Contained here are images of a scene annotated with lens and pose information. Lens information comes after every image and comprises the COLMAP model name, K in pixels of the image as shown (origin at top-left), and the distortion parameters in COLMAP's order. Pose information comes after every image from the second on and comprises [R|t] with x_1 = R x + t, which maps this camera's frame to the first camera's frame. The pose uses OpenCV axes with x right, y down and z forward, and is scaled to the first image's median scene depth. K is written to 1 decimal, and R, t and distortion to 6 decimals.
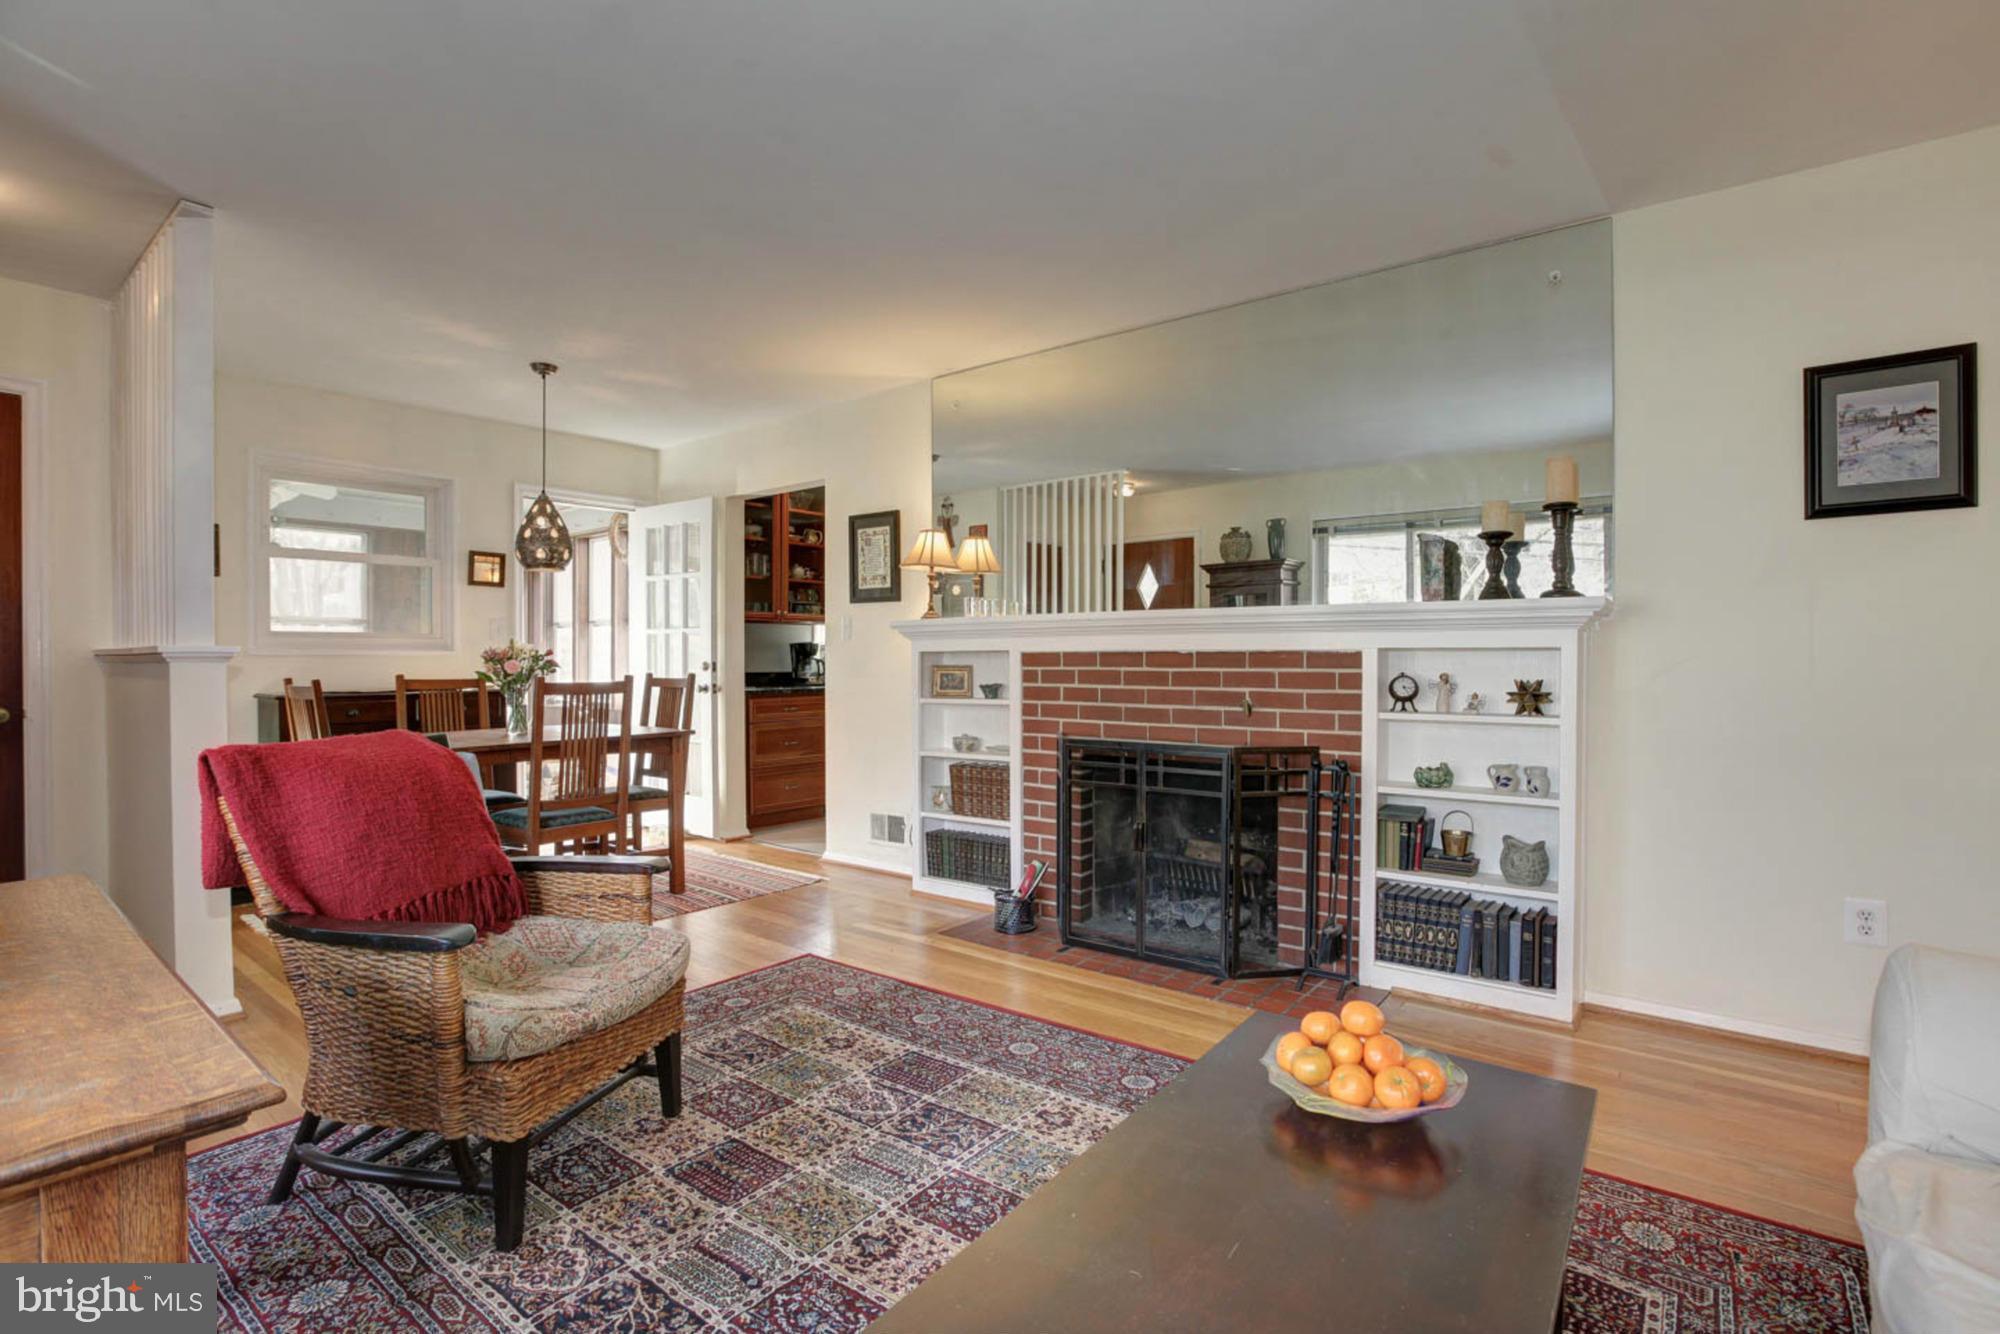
lens RADIAL K [[937.3, 0, 997.5], [0, 937.3, 669.1], [0, 0, 1]] dist [-0.045432, 0.012698]
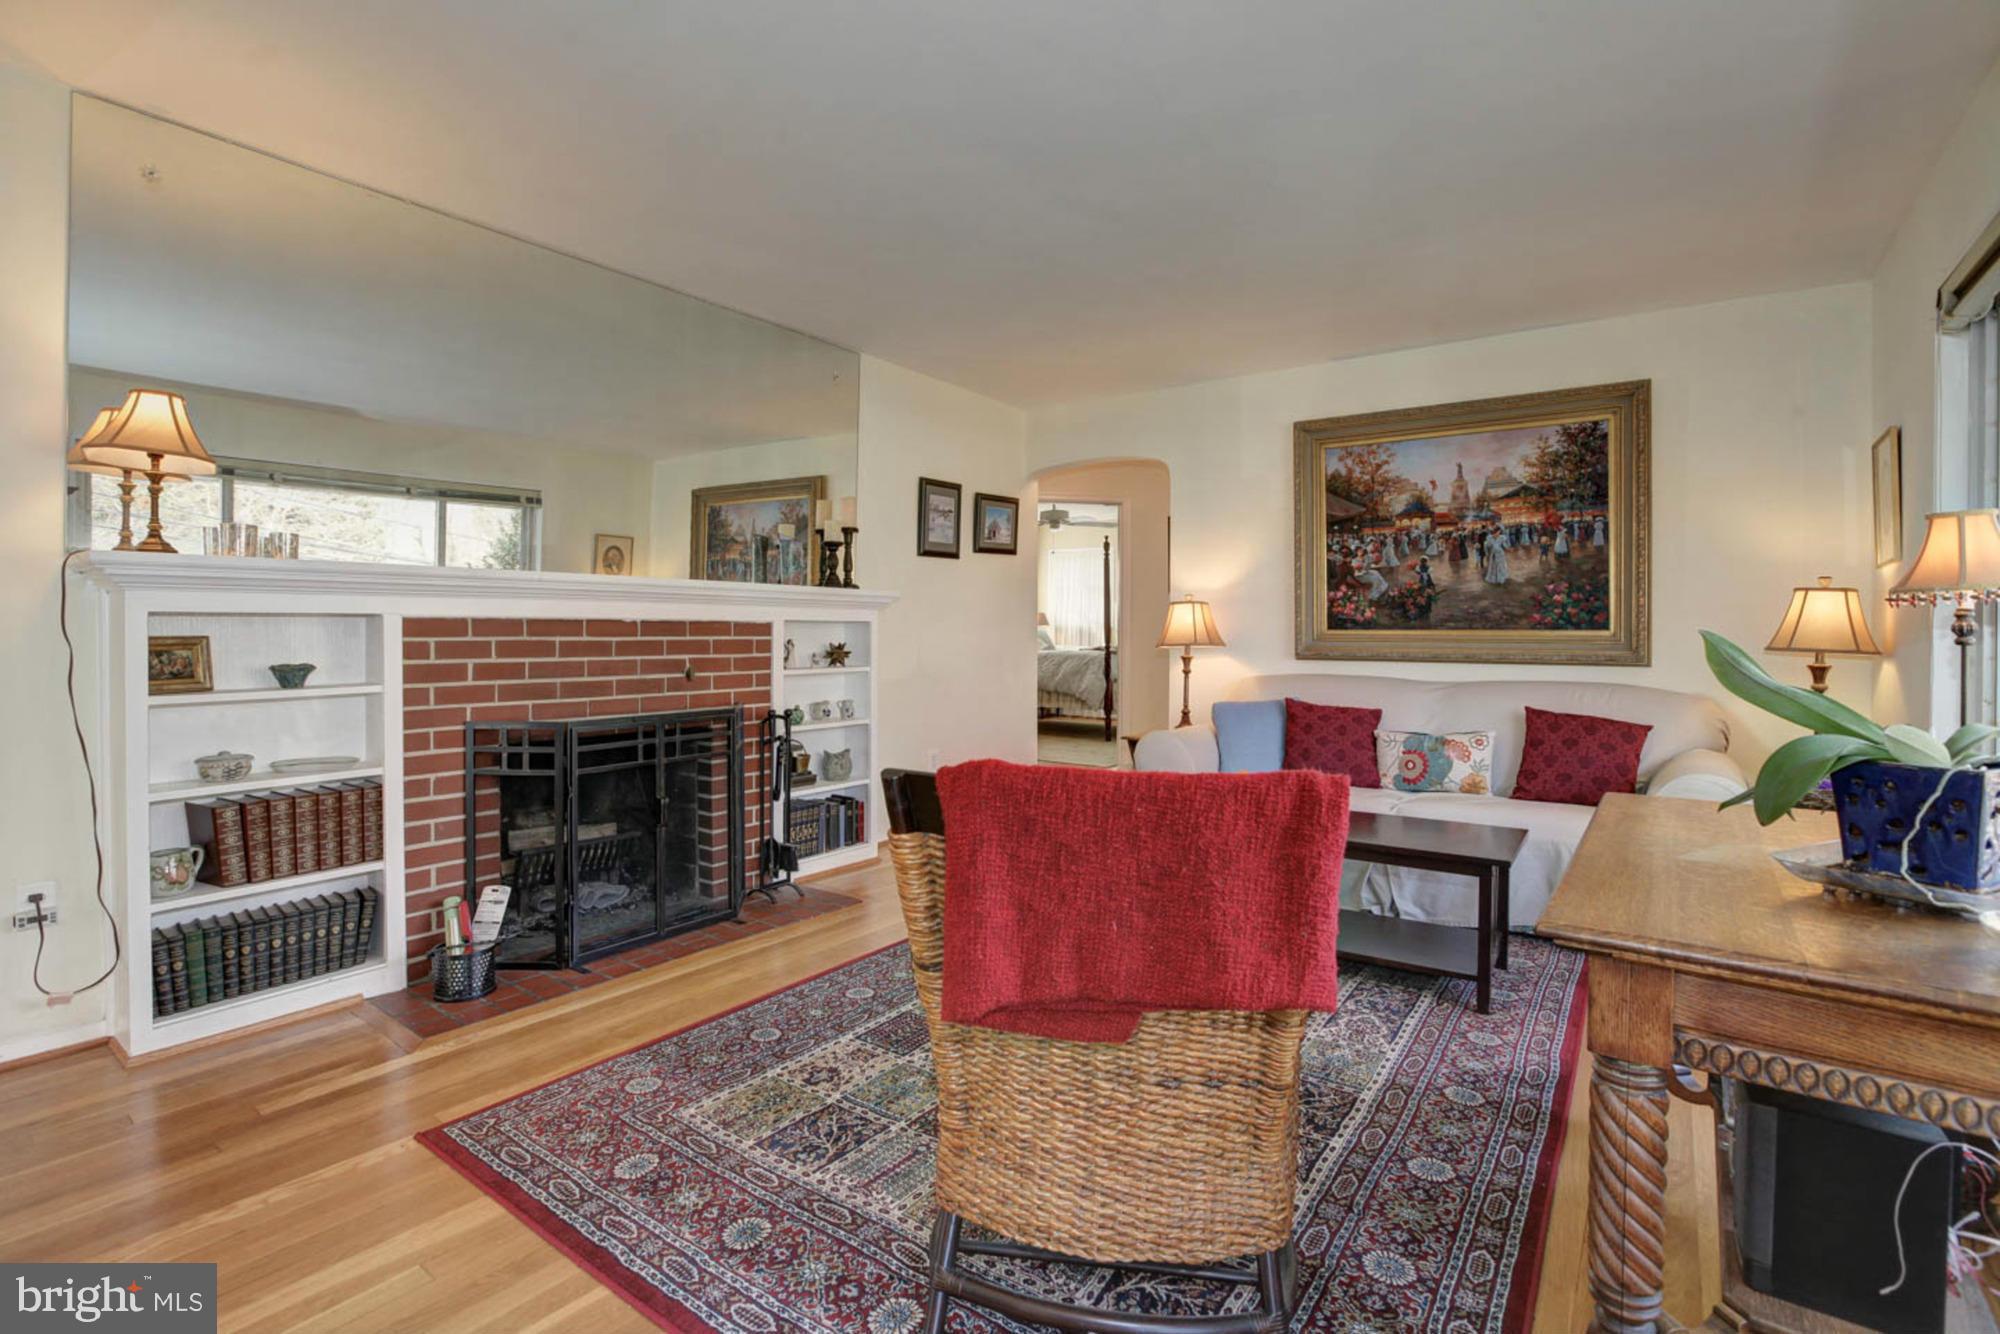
lens RADIAL K [[937.3, 0, 988.2], [0, 937.3, 626.8], [0, 0, 1]] dist [-0.045432, 0.012698]
pose [[-0.029505, 0.001211, 0.999564, -0.731471], [0.003463, 0.999993, -0.001110, -0.008913], [-0.999559, 0.003429, -0.029509, 0.614949]]
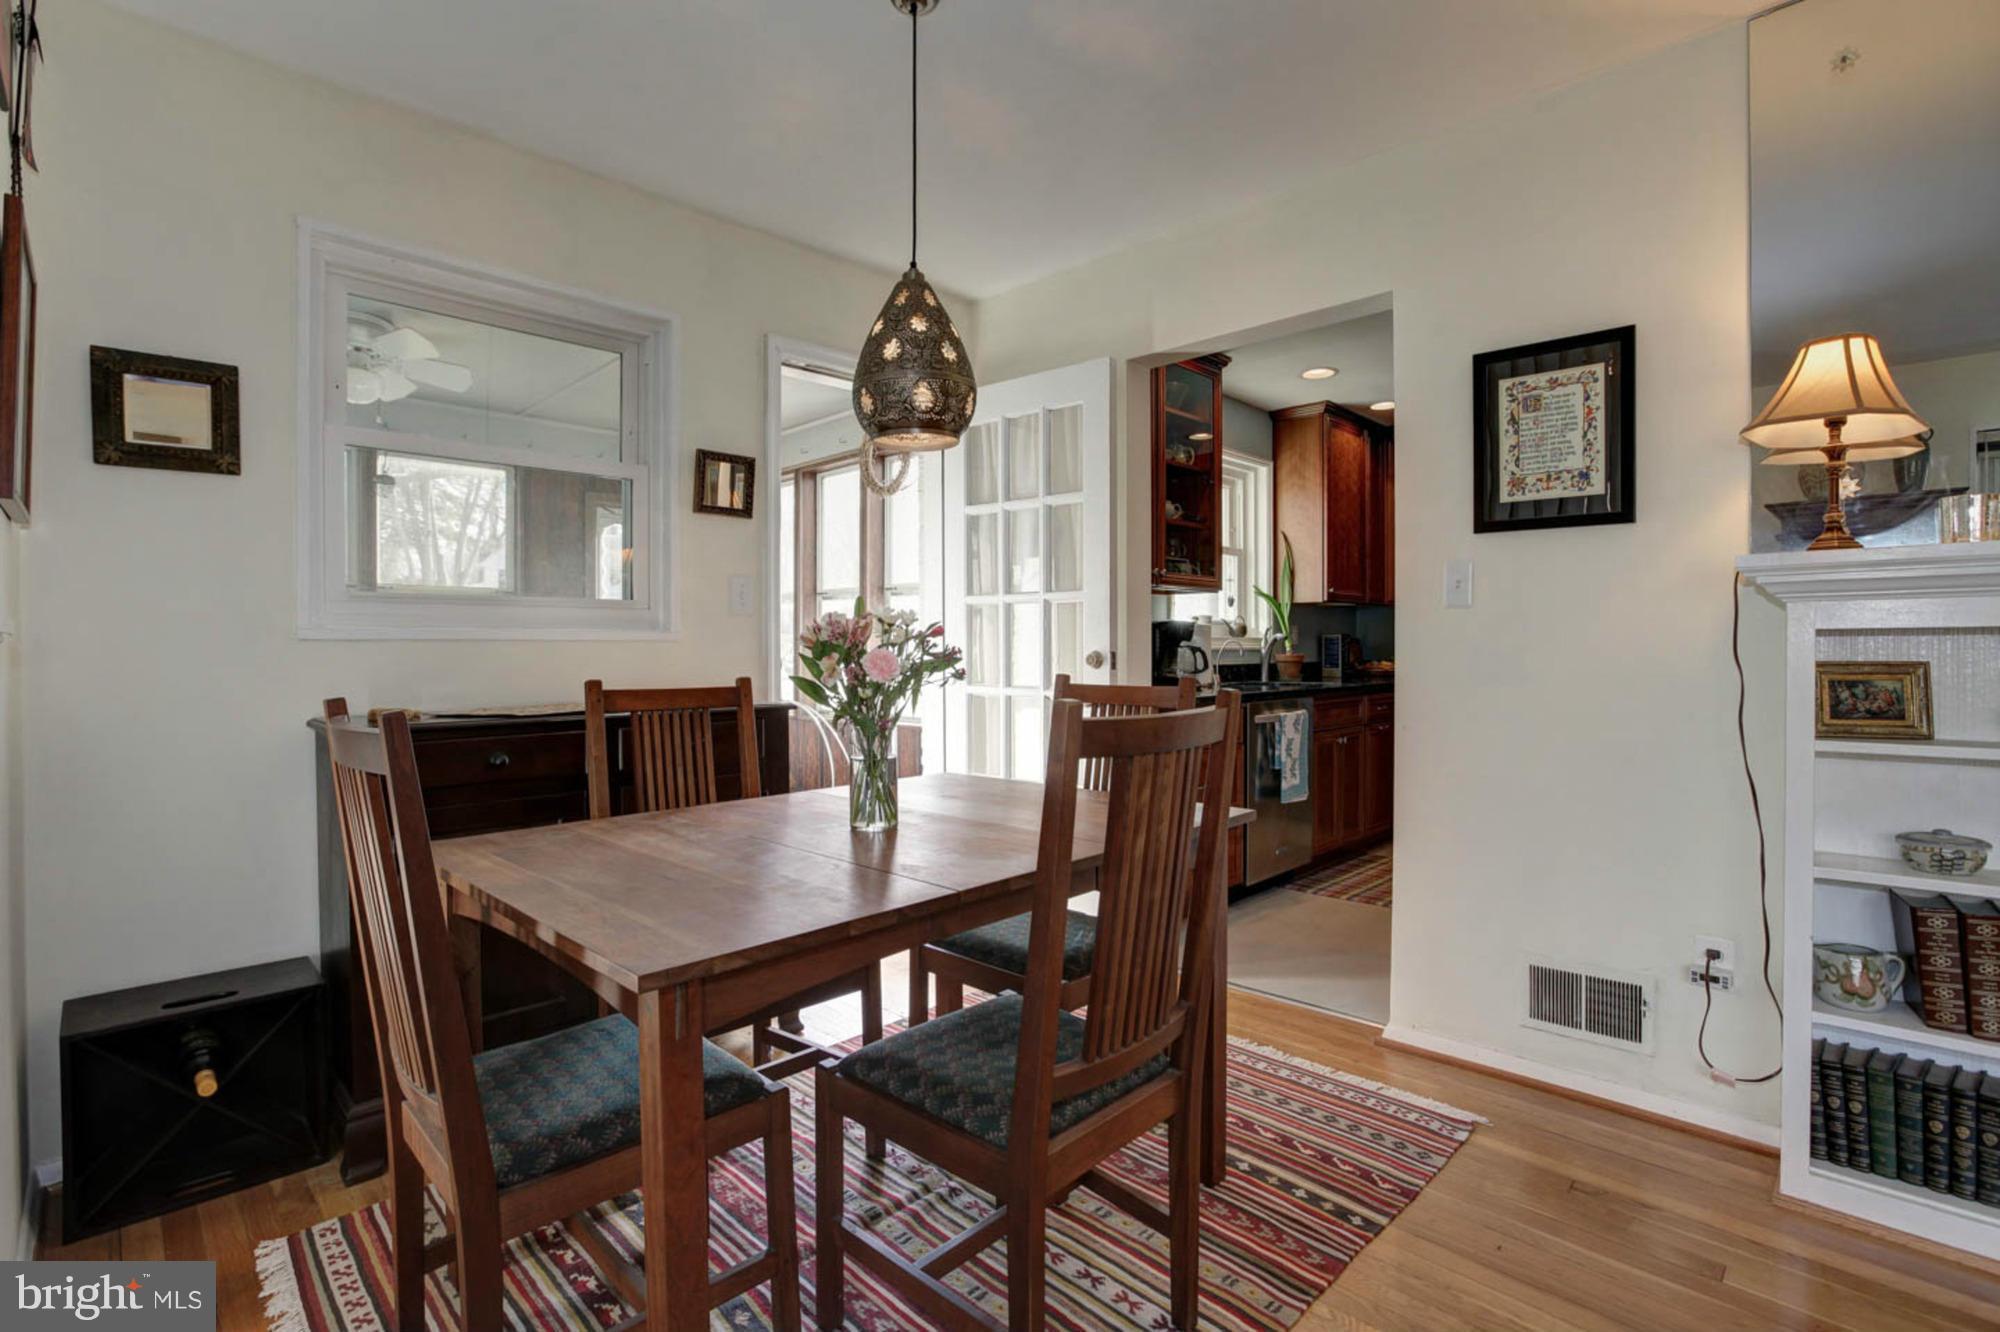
lens RADIAL K [[937.3, 0, 1014.5], [0, 937.3, 672.6], [0, 0, 1]] dist [-0.045432, 0.012698]
pose [[0.995277, 0.003369, -0.097017, -0.465386], [-0.001804, 0.999867, 0.016210, -0.006079], [0.097058, -0.015959, 0.995151, 0.656294]]
